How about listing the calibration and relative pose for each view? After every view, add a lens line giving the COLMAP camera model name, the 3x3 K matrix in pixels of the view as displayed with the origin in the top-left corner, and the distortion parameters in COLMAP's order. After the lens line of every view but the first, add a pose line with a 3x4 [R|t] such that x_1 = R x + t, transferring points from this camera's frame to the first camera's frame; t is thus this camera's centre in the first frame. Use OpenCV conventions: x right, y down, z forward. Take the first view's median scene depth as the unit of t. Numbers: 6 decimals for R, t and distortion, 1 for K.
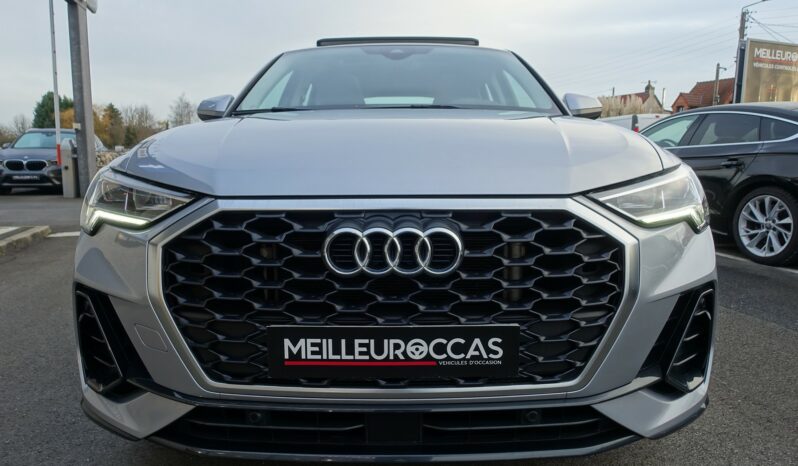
lens RADIAL K [[552.4, 0, 396.6], [0, 552.4, 234.5], [0, 0, 1]] dist [-0.005252, 0.005097]
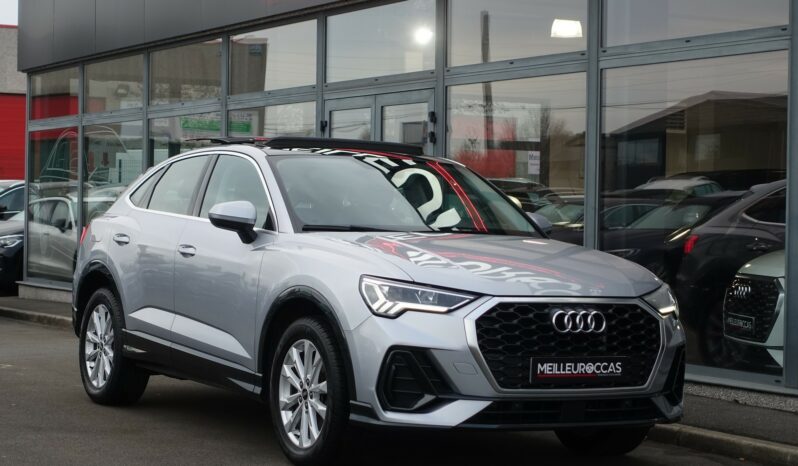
lens RADIAL K [[1693.3, 0, 398.4], [0, 1693.3, 231.9], [0, 0, 1]] dist [-0.019327, 0.000000]
pose [[0.859956, 0.032754, 0.509315, -3.782722], [0.040816, 0.990328, -0.132604, 0.503562], [-0.508733, 0.134822, 0.850302, -4.071237]]
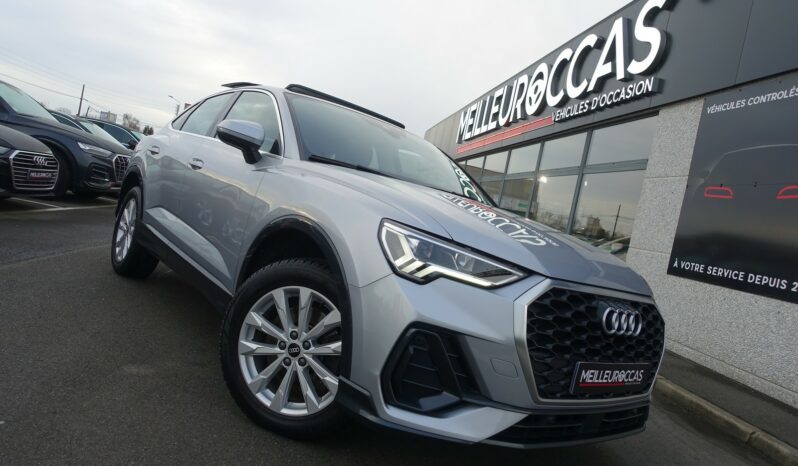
lens RADIAL K [[552.4, 0, 396.1], [0, 552.4, 234.4], [0, 0, 1]] dist [-0.005252, 0.005097]
pose [[0.752795, 0.162854, 0.637791, -1.690210], [-0.134261, 0.986532, -0.093431, 0.016832], [-0.644417, -0.015296, 0.764521, 0.097094]]
